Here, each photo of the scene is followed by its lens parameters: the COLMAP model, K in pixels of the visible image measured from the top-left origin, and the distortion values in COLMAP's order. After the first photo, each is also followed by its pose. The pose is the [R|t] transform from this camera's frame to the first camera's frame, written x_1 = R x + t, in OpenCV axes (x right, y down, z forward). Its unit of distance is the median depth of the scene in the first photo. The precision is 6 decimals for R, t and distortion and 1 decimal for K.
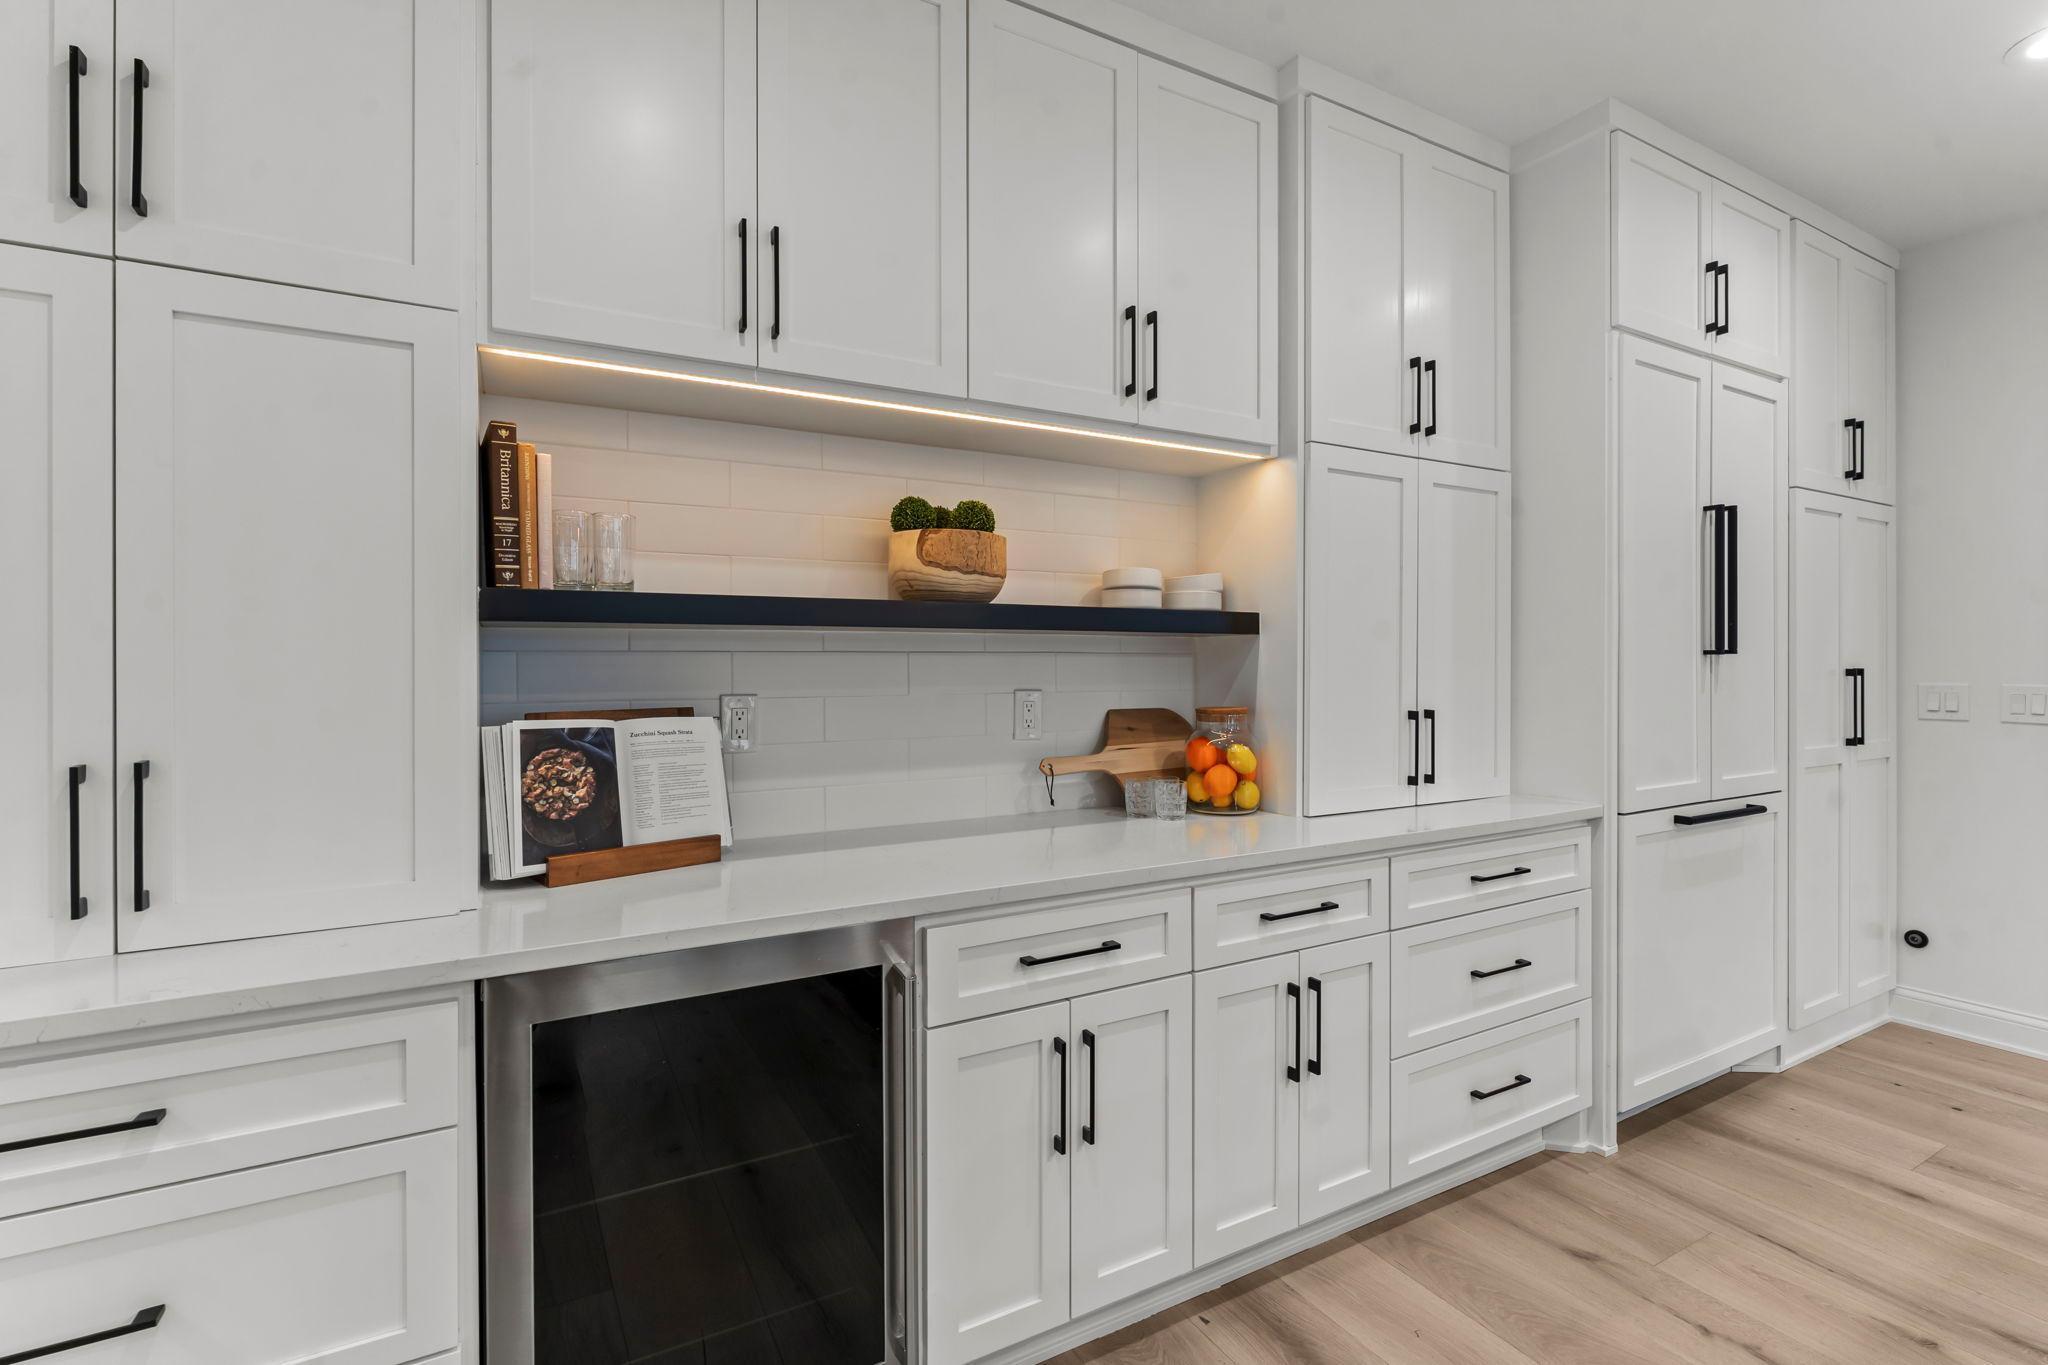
lens RADIAL K [[935.5, 0, 1025.4], [0, 935.5, 665.2], [0, 0, 1]] dist [0.013762, 0.001015]
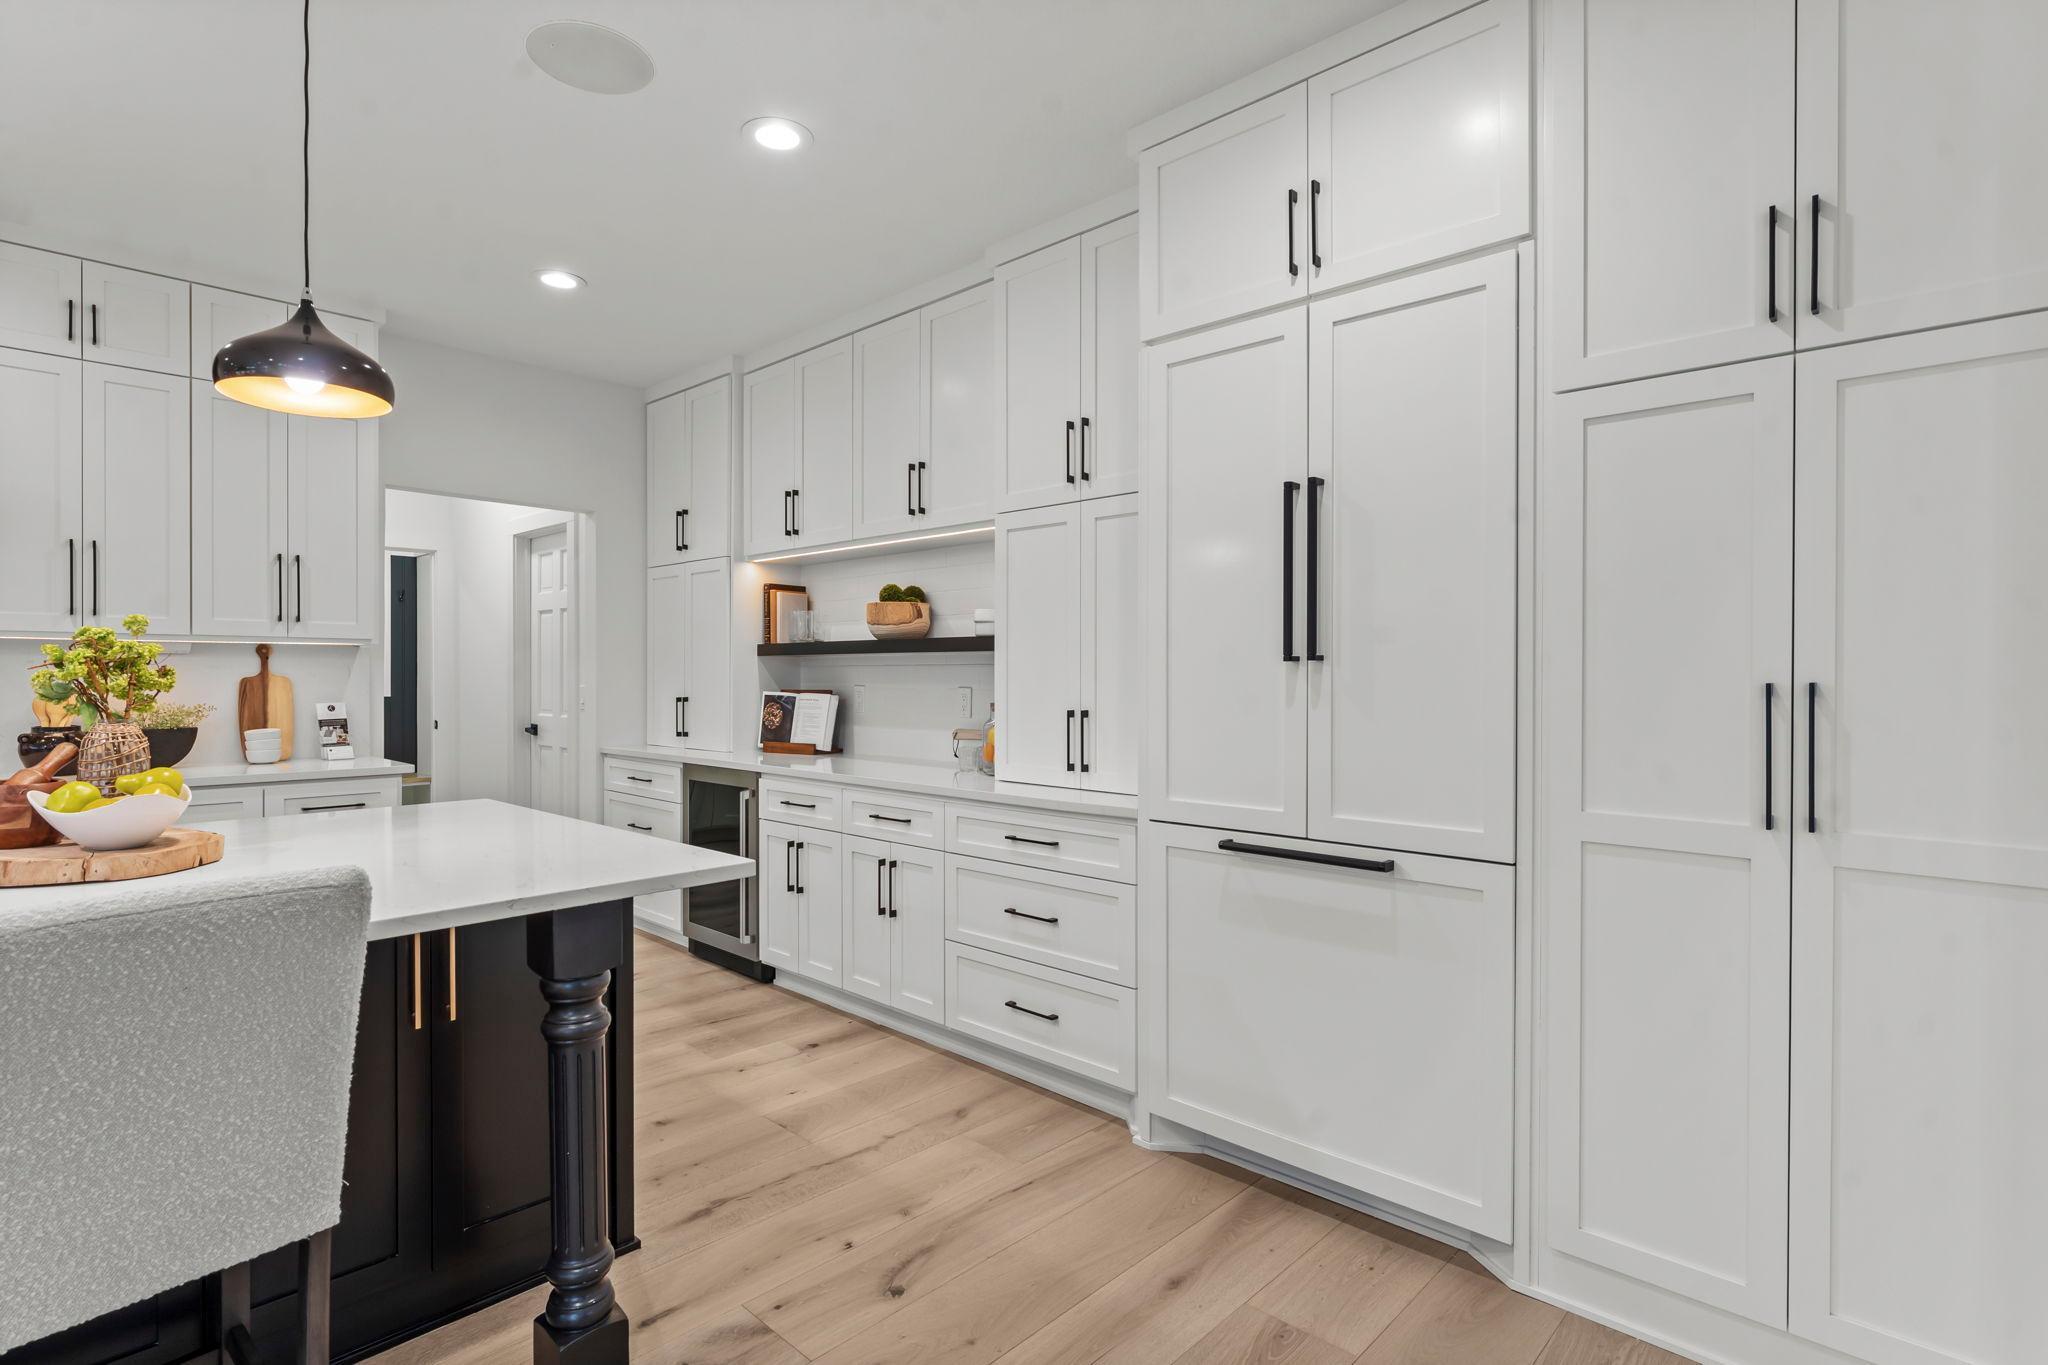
lens RADIAL K [[995.0, 0, 1008.5], [0, 995.0, 684.4], [0, 0, 1]] dist [0.015883, 0.000837]
pose [[0.288990, 0.009030, -0.957290, 1.917106], [-0.009299, 0.999935, 0.006625, 0.008845], [0.957287, 0.006987, 0.289055, 0.641815]]
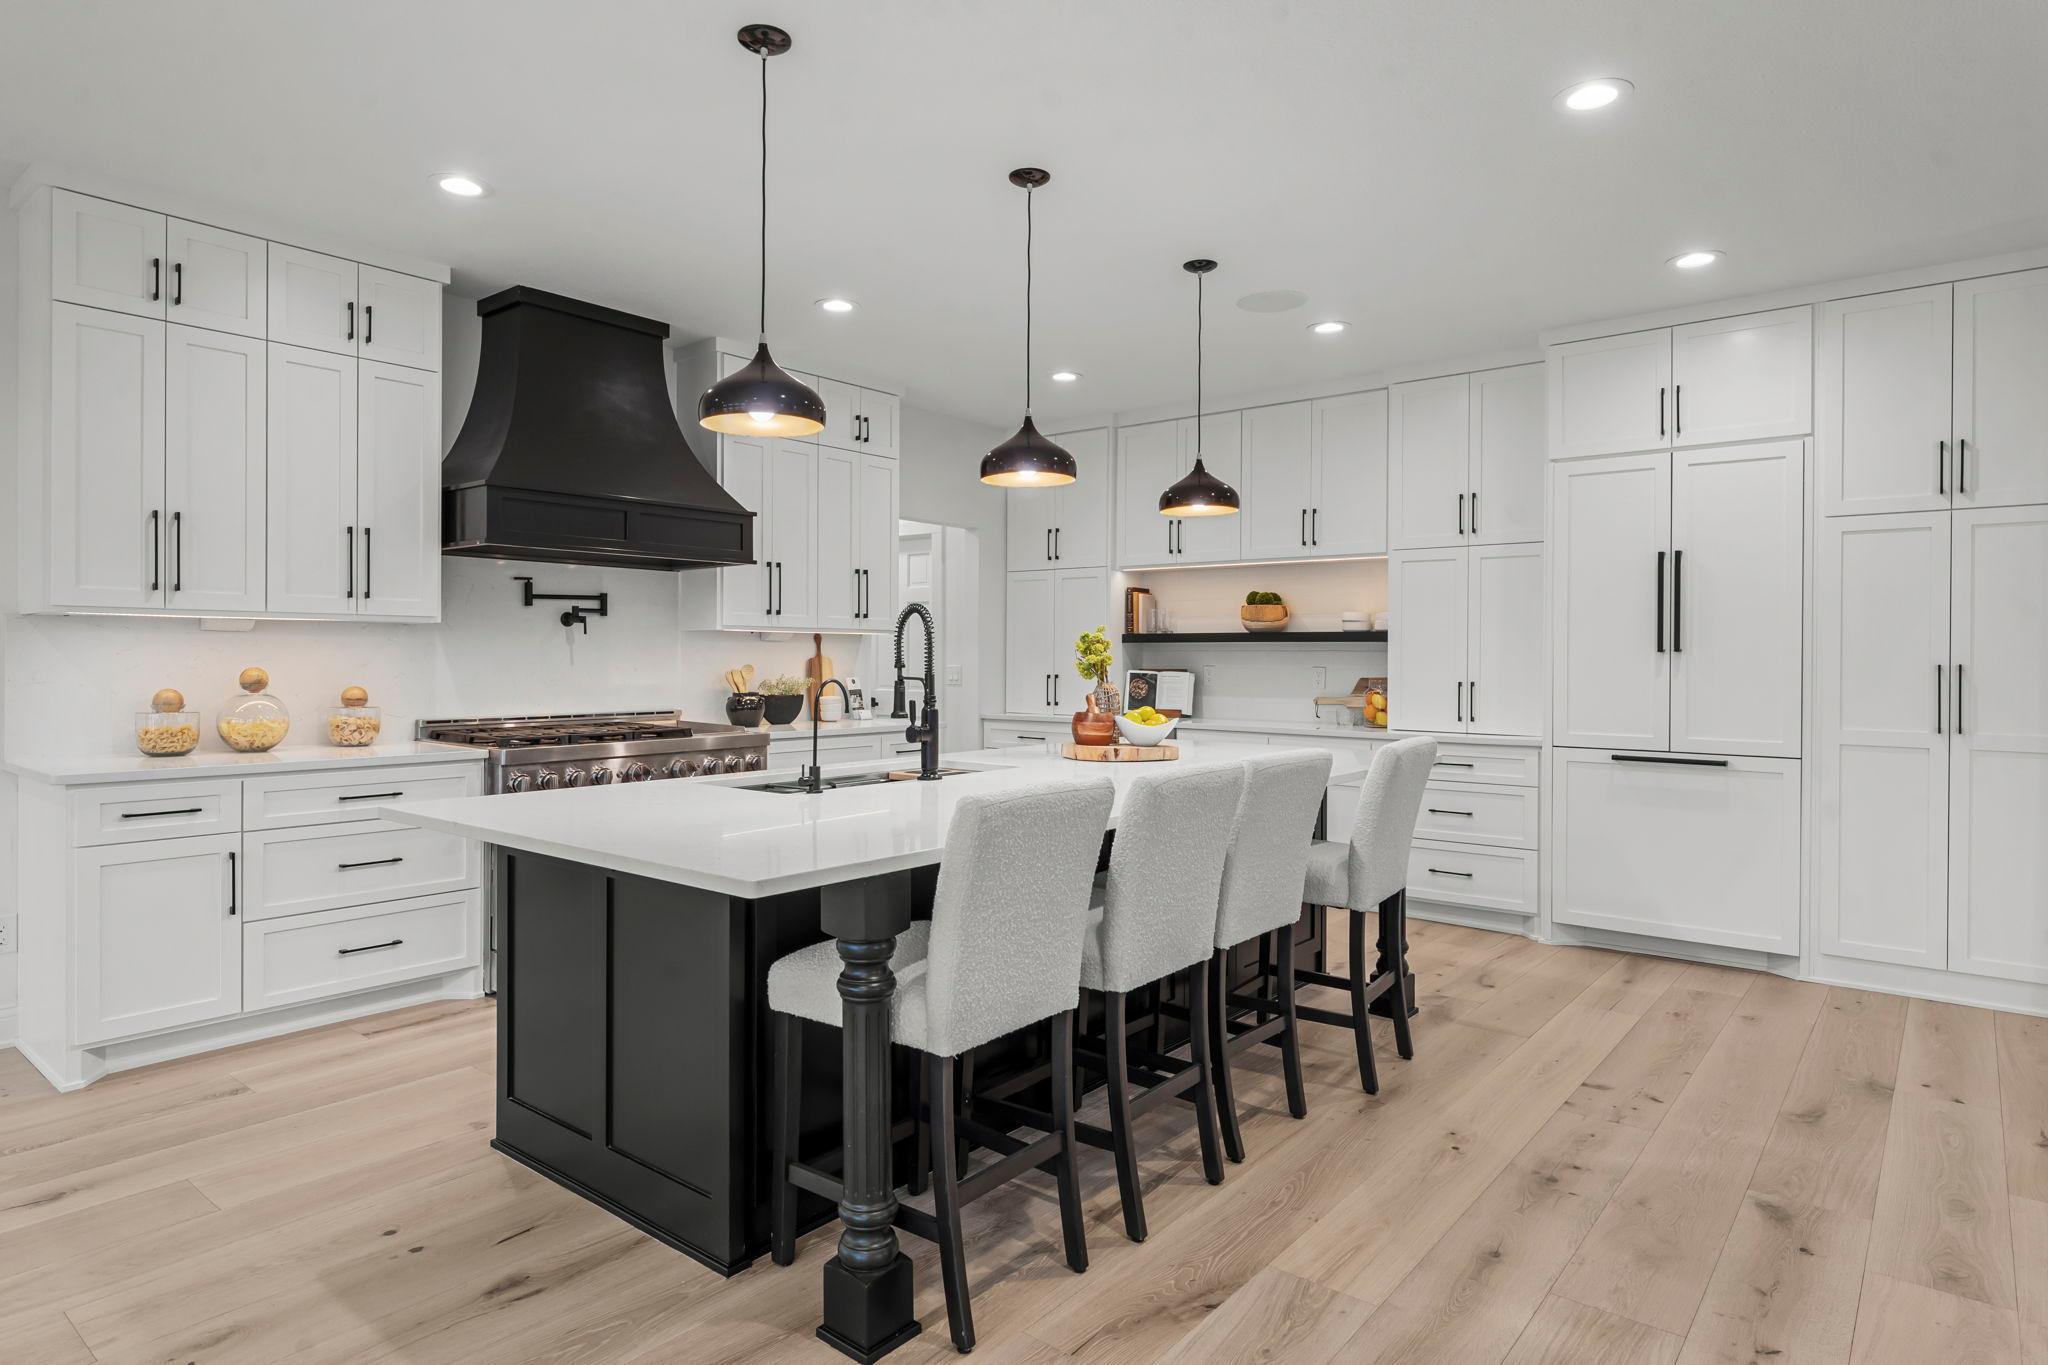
lens RADIAL K [[1170.7, 0, 1032.1], [0, 1170.7, 666.8], [0, 0, 1]] dist [0.066670, -0.007858]
pose [[0.376144, 0.009347, -0.926514, 2.681801], [-0.013055, 0.999903, 0.004787, 0.021673], [0.926469, 0.010295, 0.376230, -0.802859]]
